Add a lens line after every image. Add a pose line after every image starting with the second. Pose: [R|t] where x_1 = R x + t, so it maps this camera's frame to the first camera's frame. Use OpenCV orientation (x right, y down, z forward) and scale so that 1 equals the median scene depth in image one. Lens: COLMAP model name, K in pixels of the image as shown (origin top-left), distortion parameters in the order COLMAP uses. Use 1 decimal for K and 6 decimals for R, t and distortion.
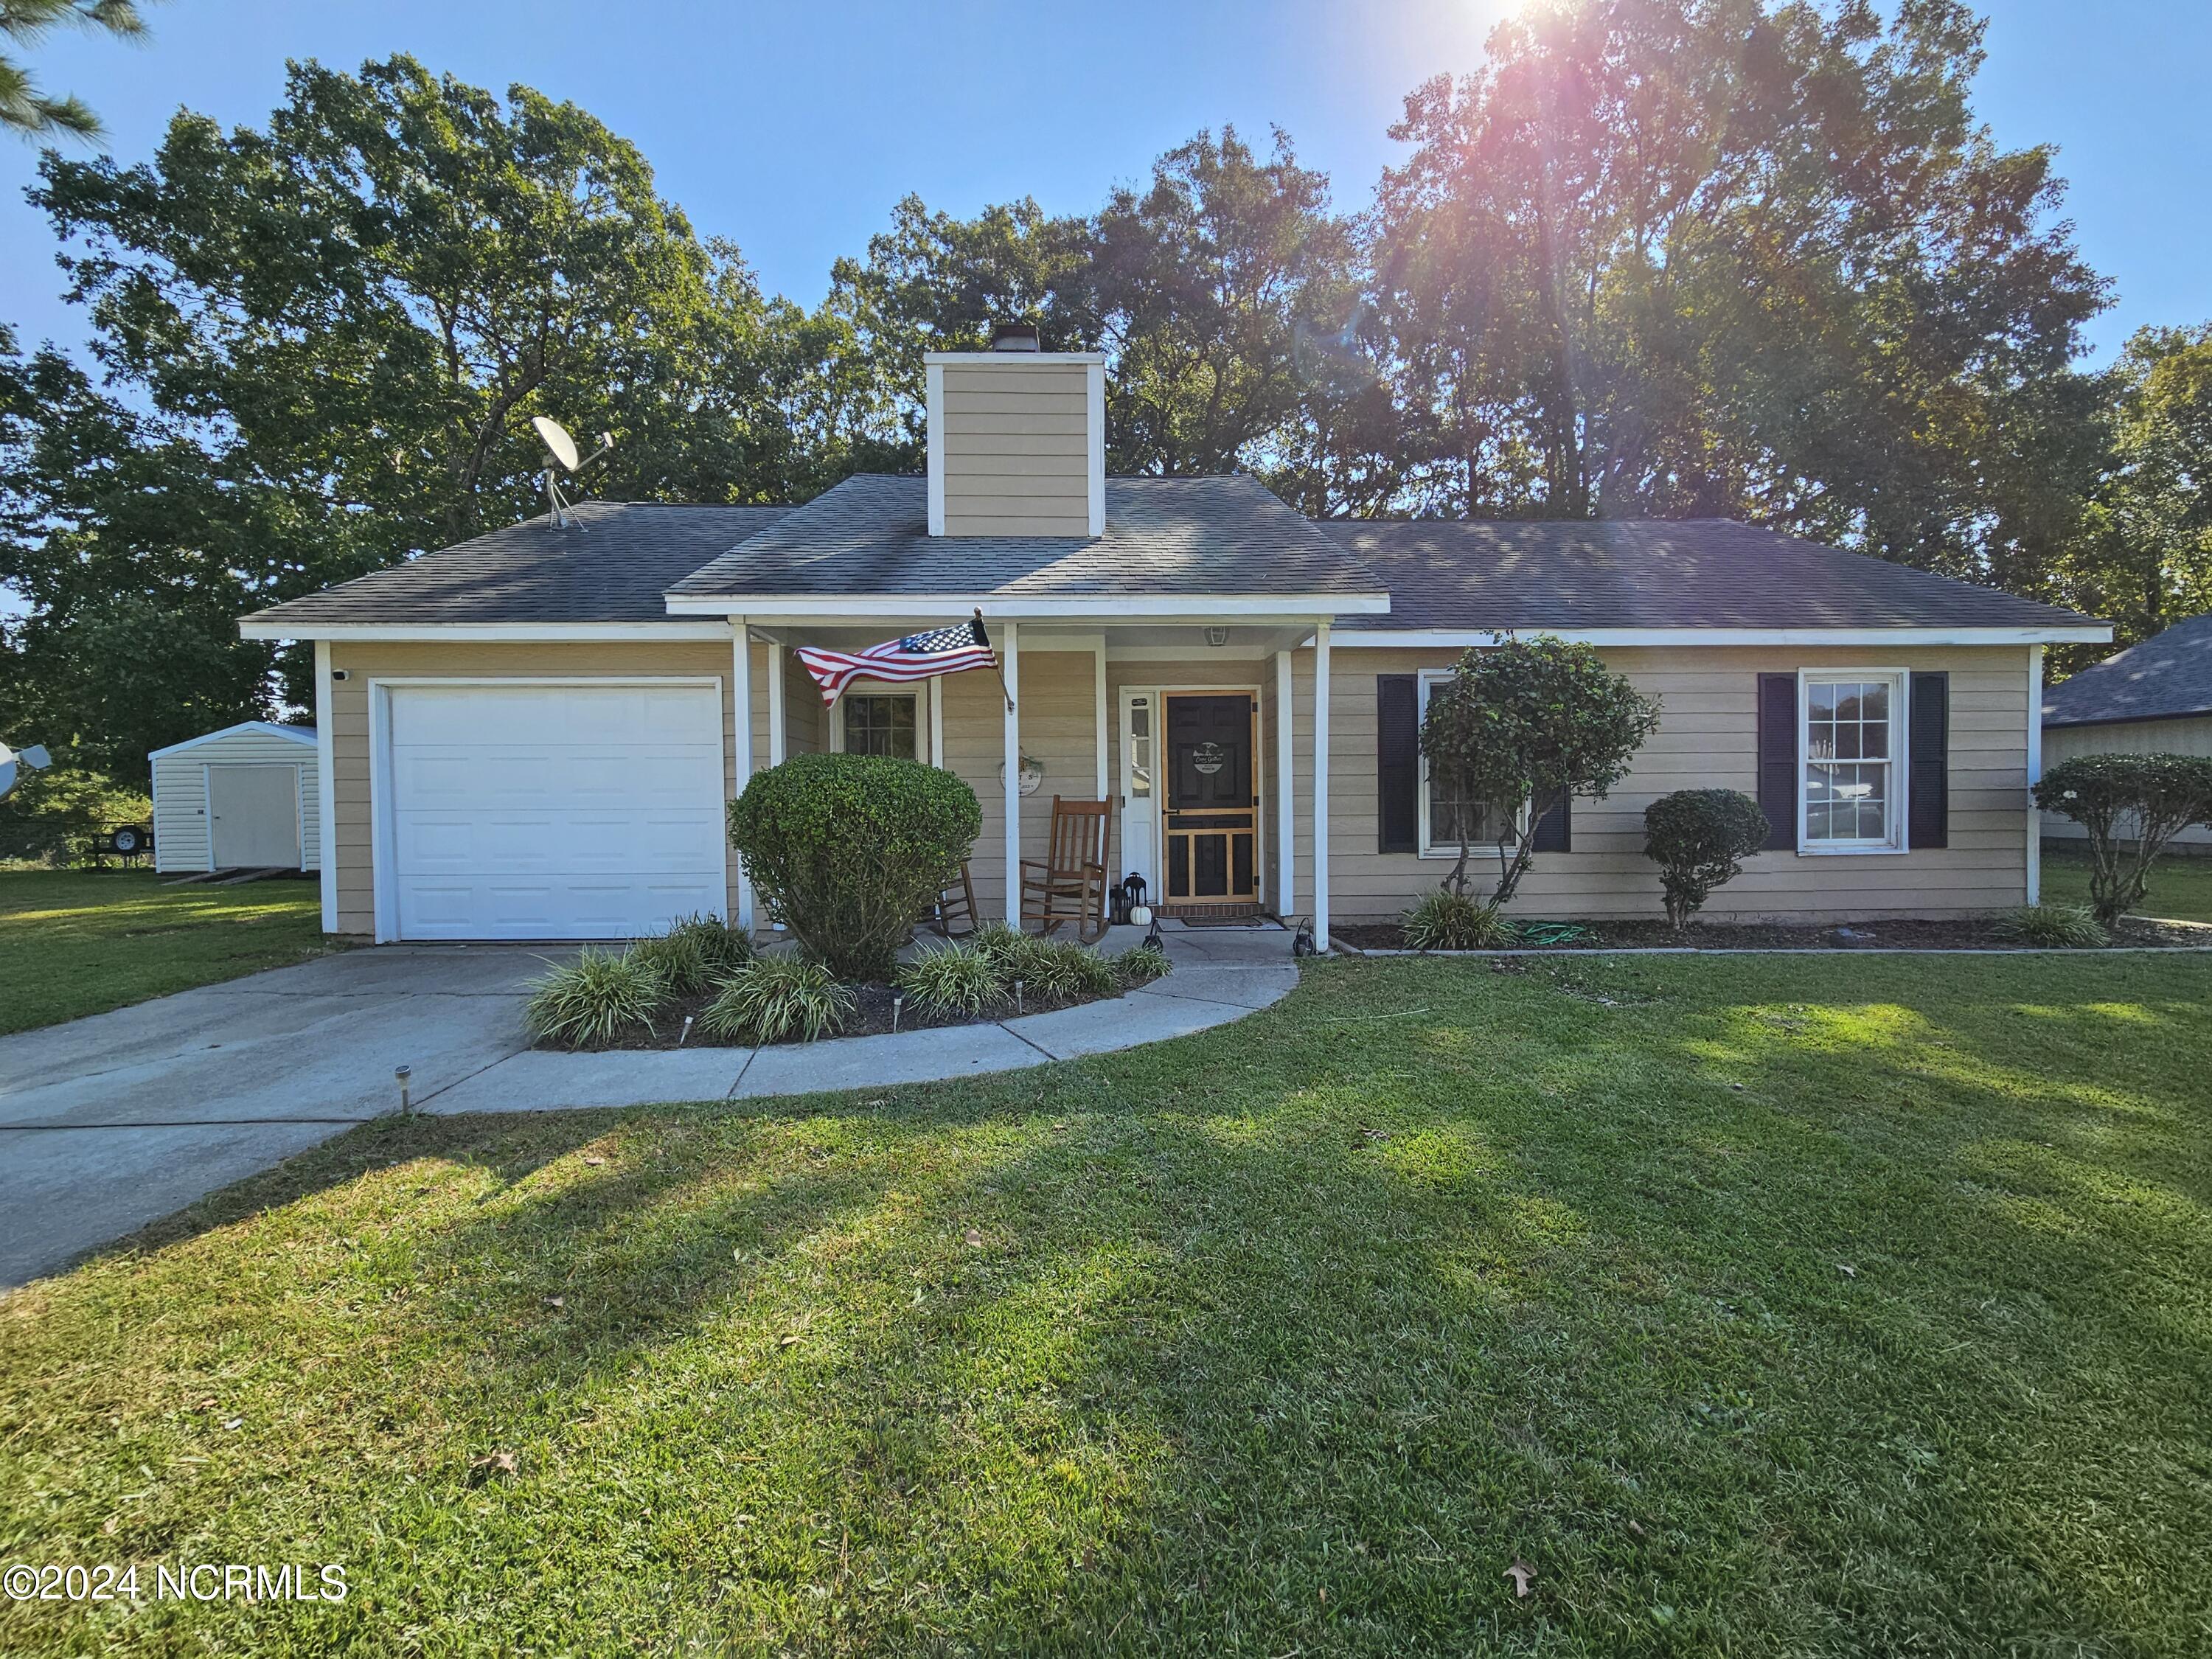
lens RADIAL K [[916.8, 0, 1106.0], [0, 916.8, 829.5], [0, 0, 1]] dist [0.000651, 0.000647]
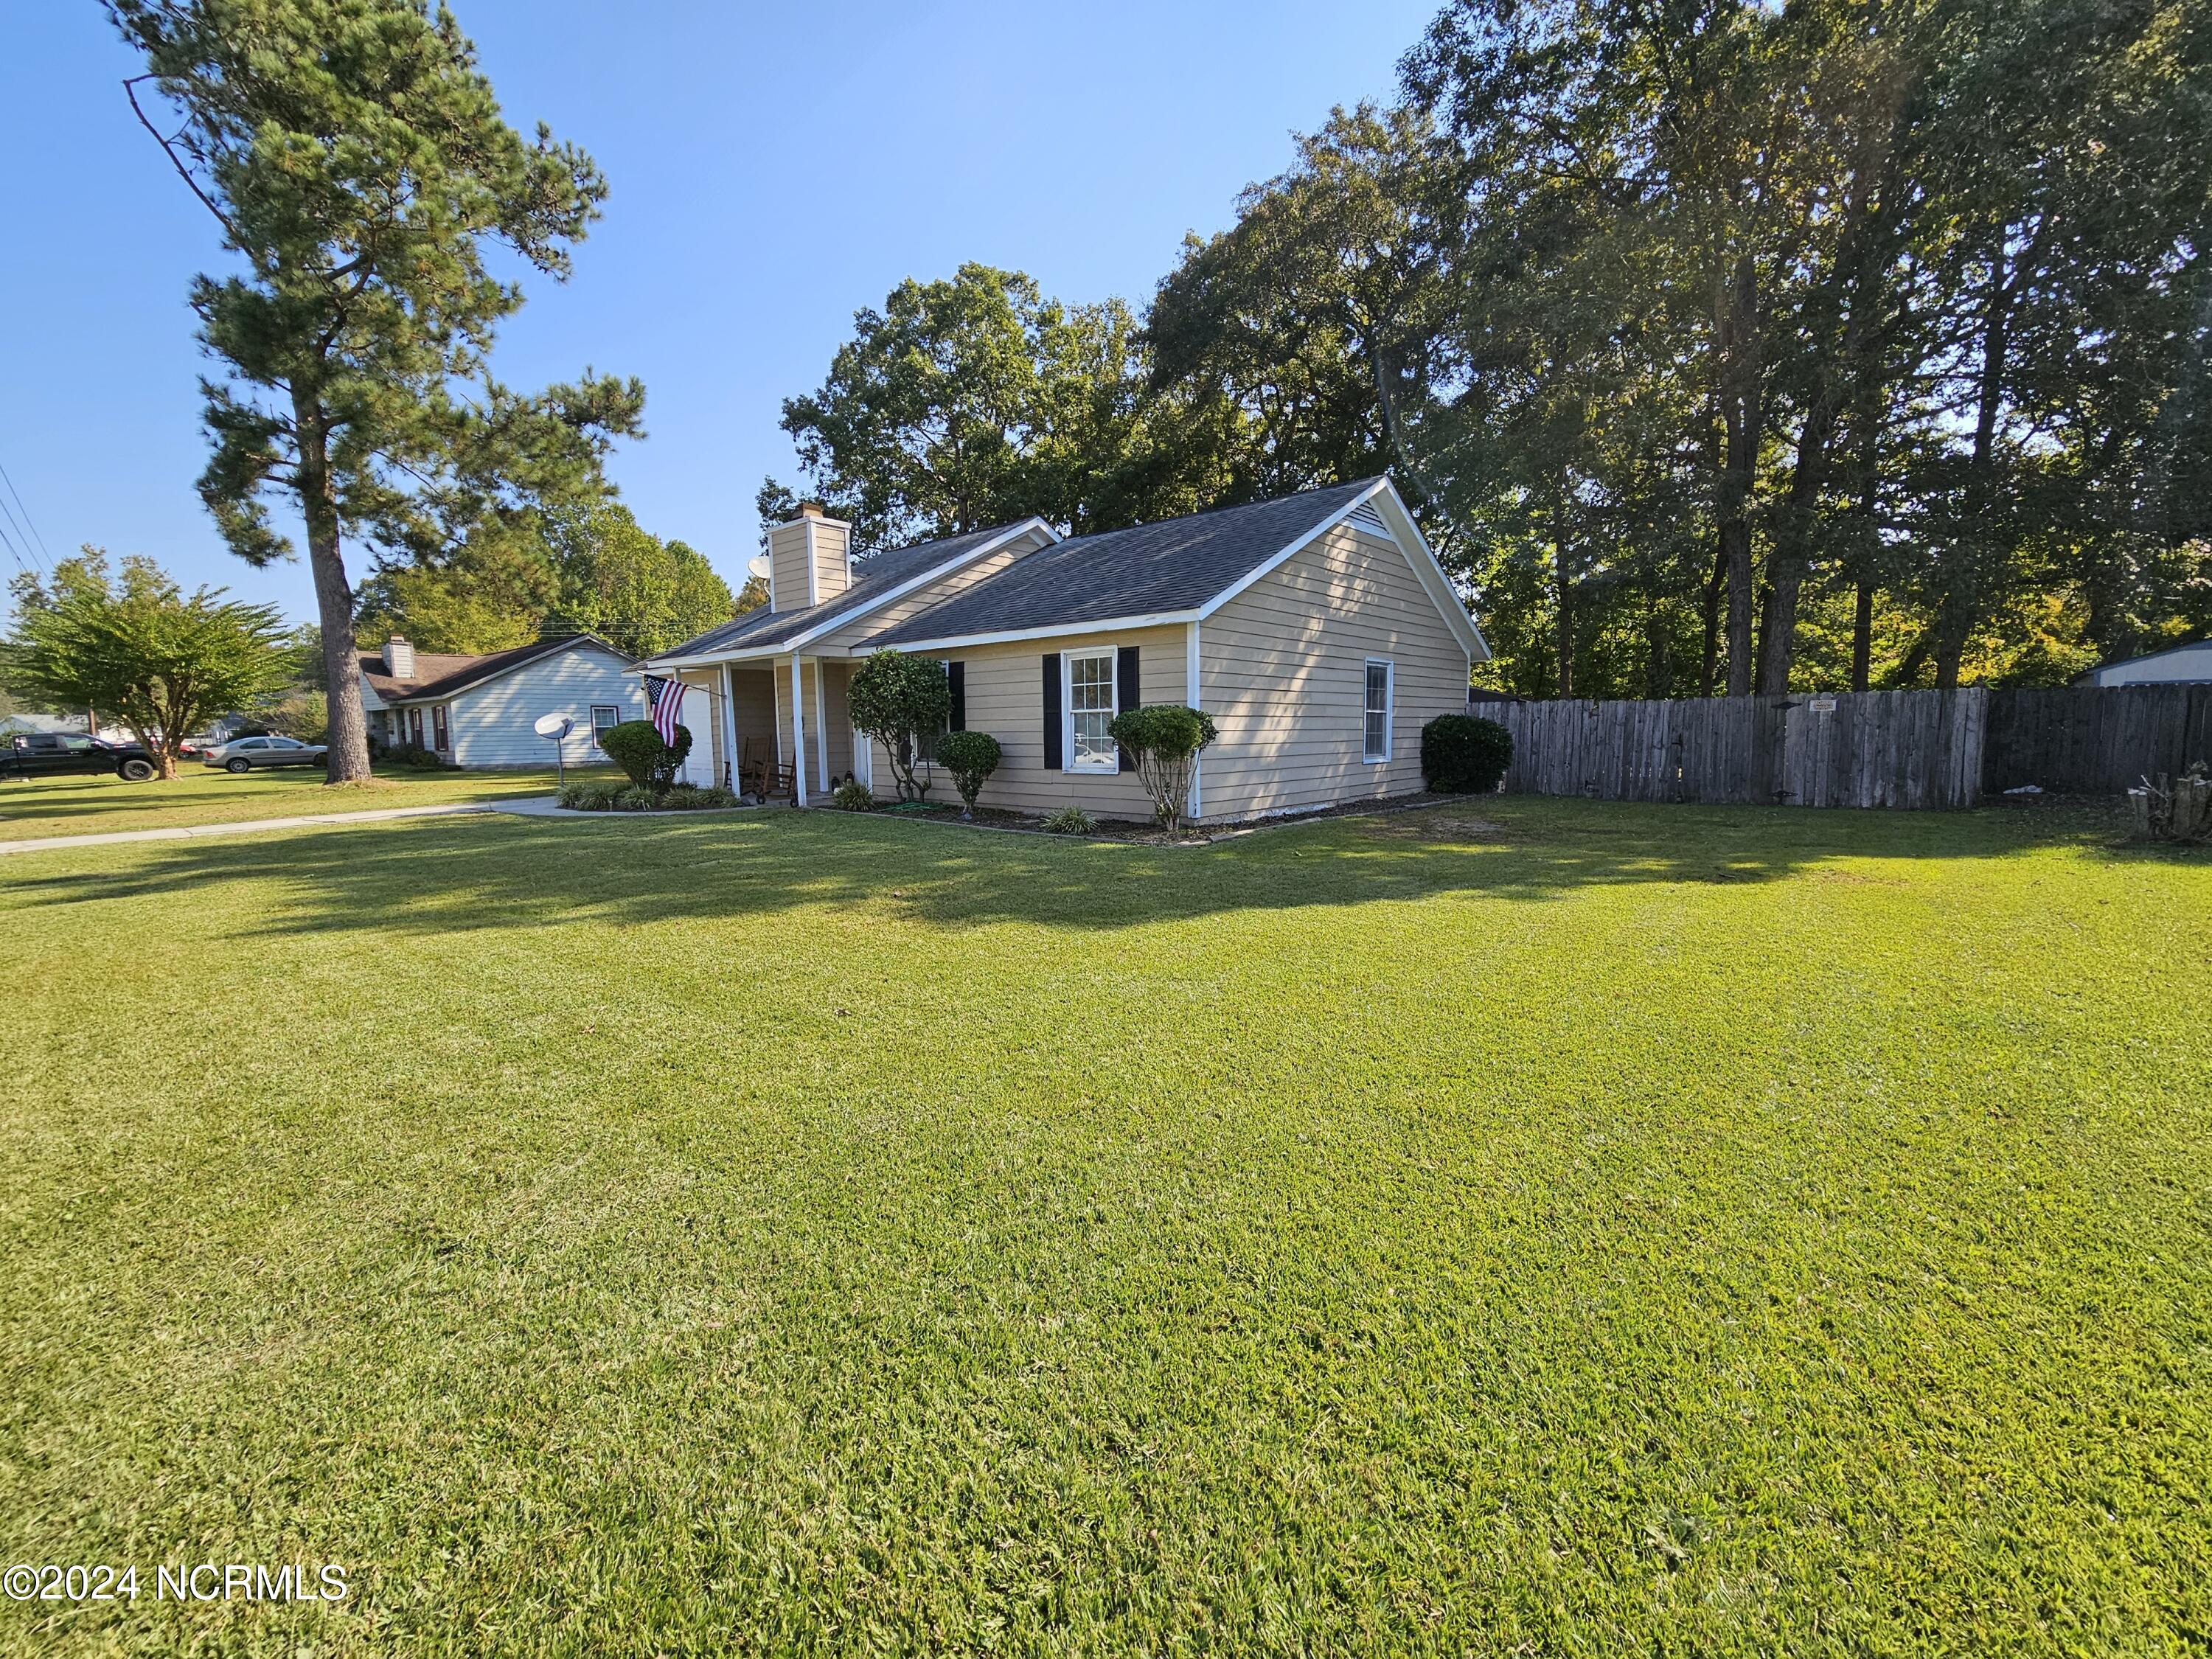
lens RADIAL K [[916.8, 0, 1106.0], [0, 916.8, 829.5], [0, 0, 1]] dist [0.000651, 0.000647]
pose [[0.729722, 0.078767, -0.679192, 1.857715], [-0.016364, 0.995070, 0.097818, -0.028393], [0.683548, -0.060265, 0.727413, -0.077552]]
